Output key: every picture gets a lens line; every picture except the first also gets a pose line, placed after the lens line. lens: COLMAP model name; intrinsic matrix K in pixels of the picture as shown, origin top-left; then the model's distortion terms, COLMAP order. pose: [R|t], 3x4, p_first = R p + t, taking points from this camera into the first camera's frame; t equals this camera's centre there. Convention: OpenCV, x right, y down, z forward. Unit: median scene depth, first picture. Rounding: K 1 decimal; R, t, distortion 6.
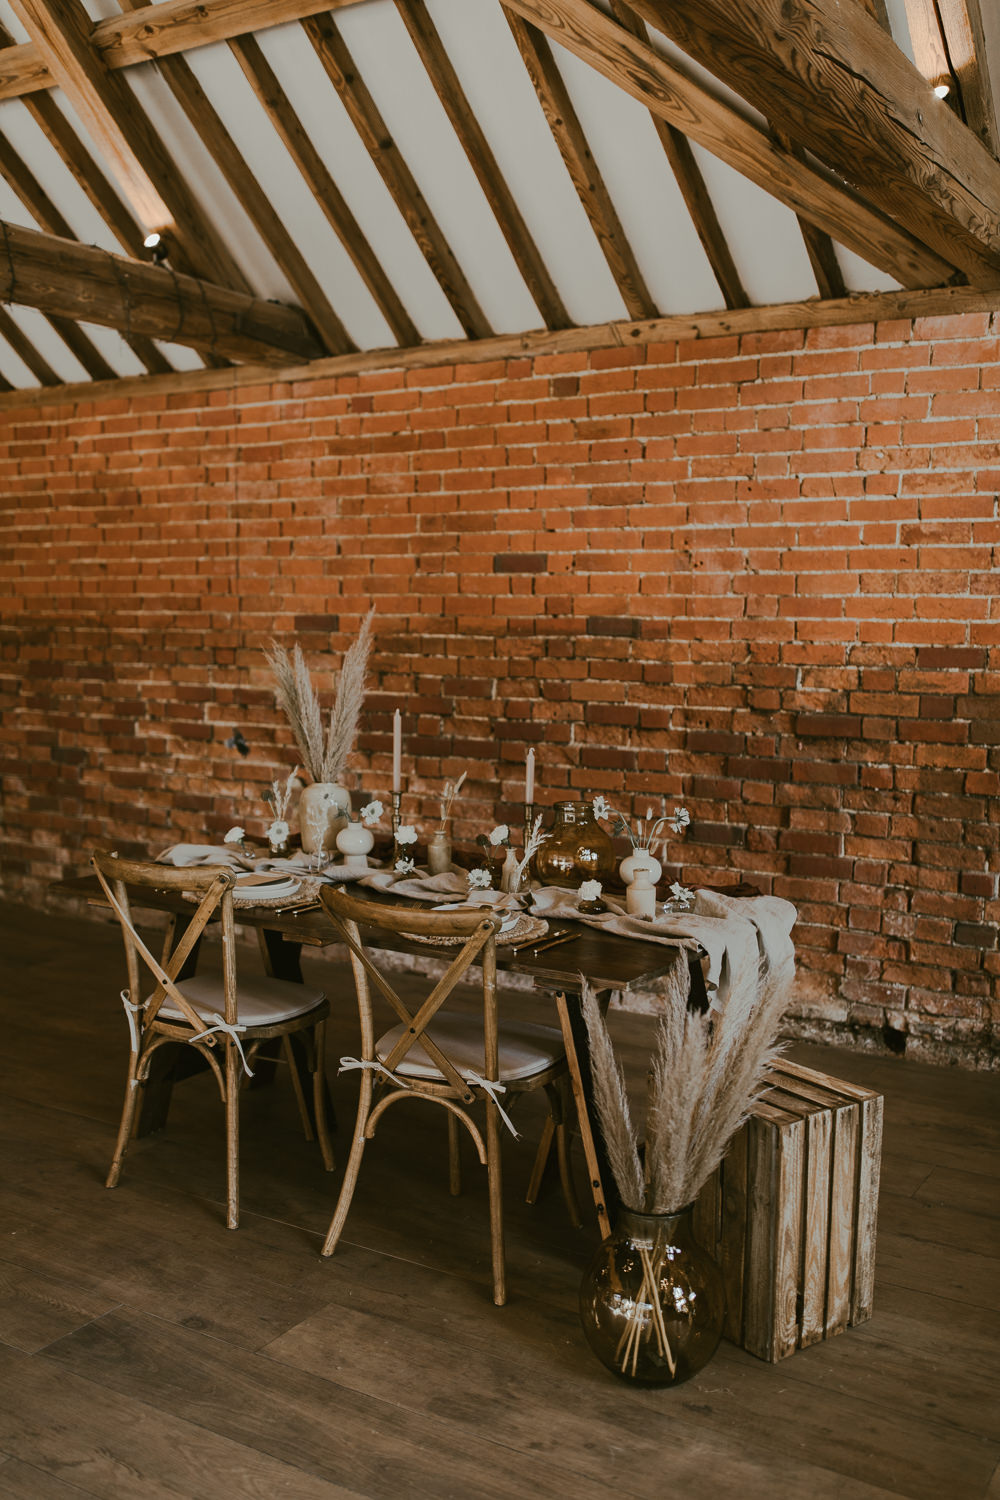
lens RADIAL K [[1414.4, 0, 500.5], [0, 1414.4, 751.6], [0, 0, 1]] dist [0.004317, -0.005474]
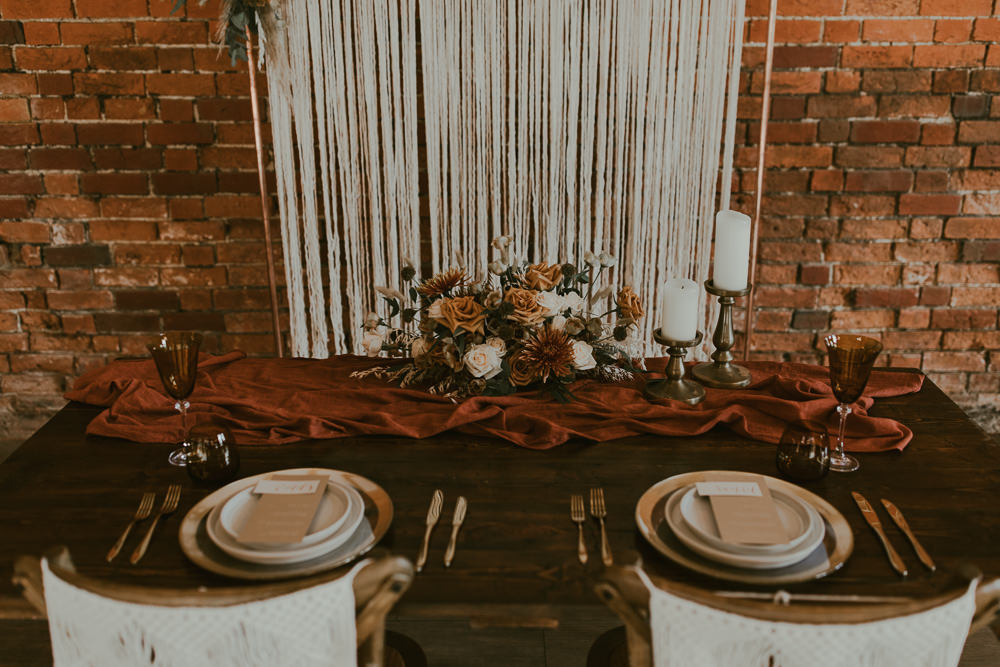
lens RADIAL K [[951.7, 0, 501.6], [0, 951.7, 337.2], [0, 0, 1]] dist [-0.002112, 0.011034]
pose [[0.848334, -0.184094, 0.496426, -0.234267], [0.061905, 0.965663, 0.252316, -0.057844], [-0.525829, -0.183317, 0.830601, 0.516517]]
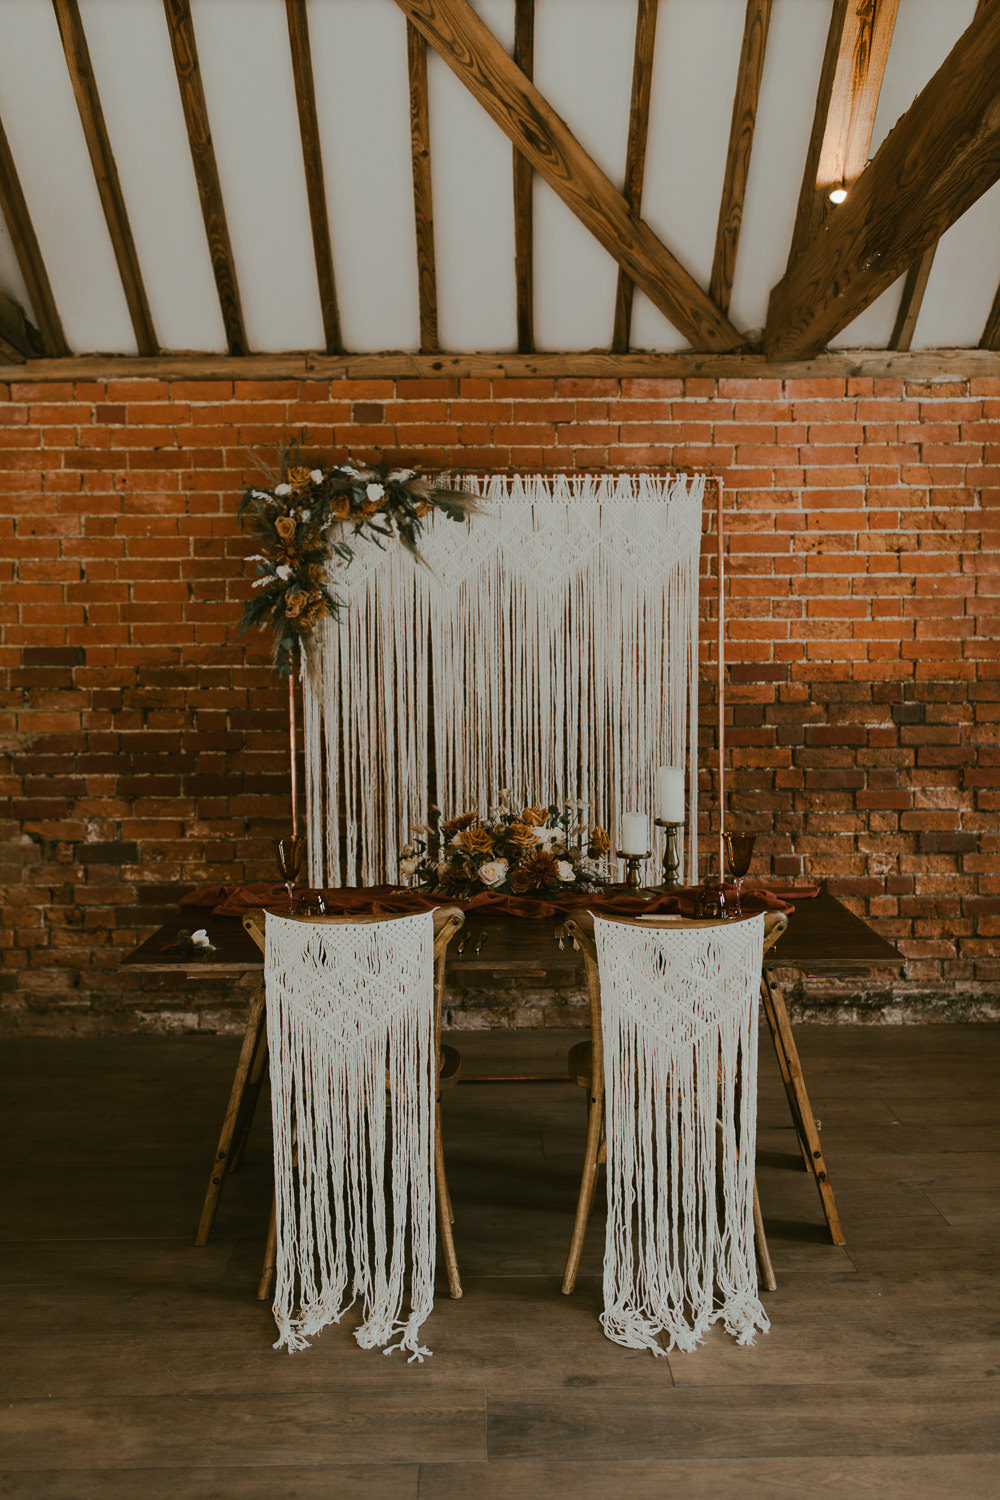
lens RADIAL K [[1414.4, 0, 500.5], [0, 1414.4, 751.6], [0, 0, 1]] dist [0.004317, -0.005474]
pose [[0.839564, -0.054617, 0.540508, -0.490170], [0.068247, 0.997655, -0.005196, -0.010051], [-0.538957, 0.041250, 0.841323, 0.140533]]
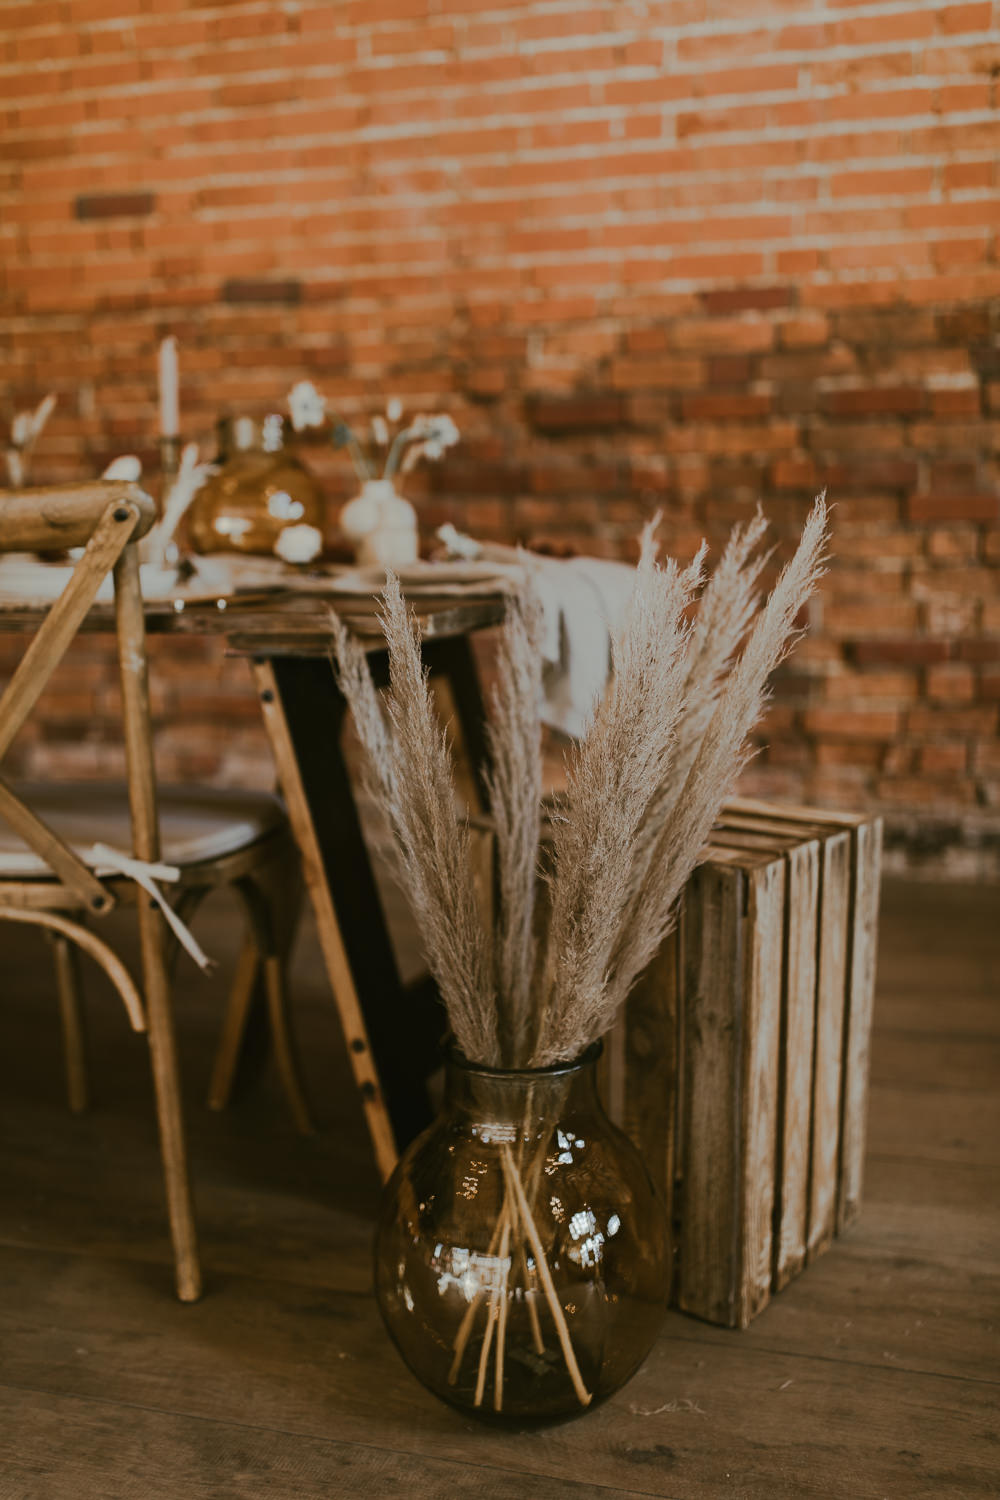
lens RADIAL K [[1427.6, 0, 497.6], [0, 1427.6, 751.8], [0, 0, 1]] dist [-0.002112, 0.011034]
pose [[0.959975, -0.059279, 0.273741, -0.015470], [0.045440, 0.997361, 0.056628, 0.115980], [-0.276375, -0.041923, 0.960135, 0.329374]]
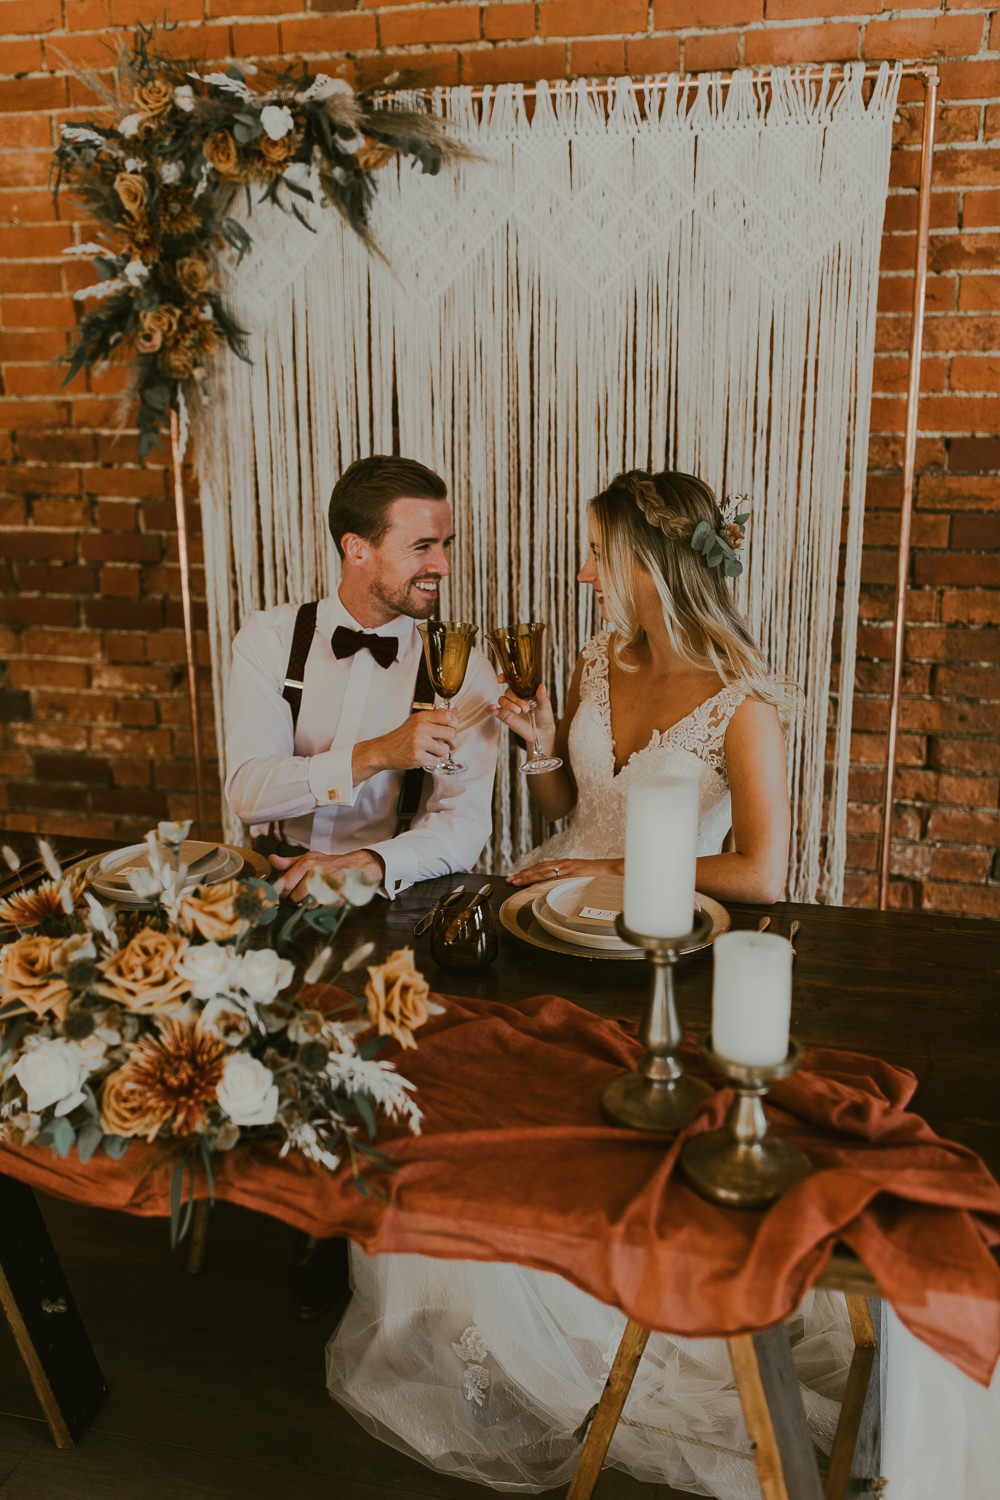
lens RADIAL K [[1427.6, 0, 497.6], [0, 1427.6, 751.8], [0, 0, 1]] dist [-0.002112, 0.011034]
pose [[0.954347, -0.084566, 0.286480, -0.097698], [0.041322, 0.987243, 0.153767, -0.041730], [-0.295829, -0.134909, 0.945666, 0.436439]]
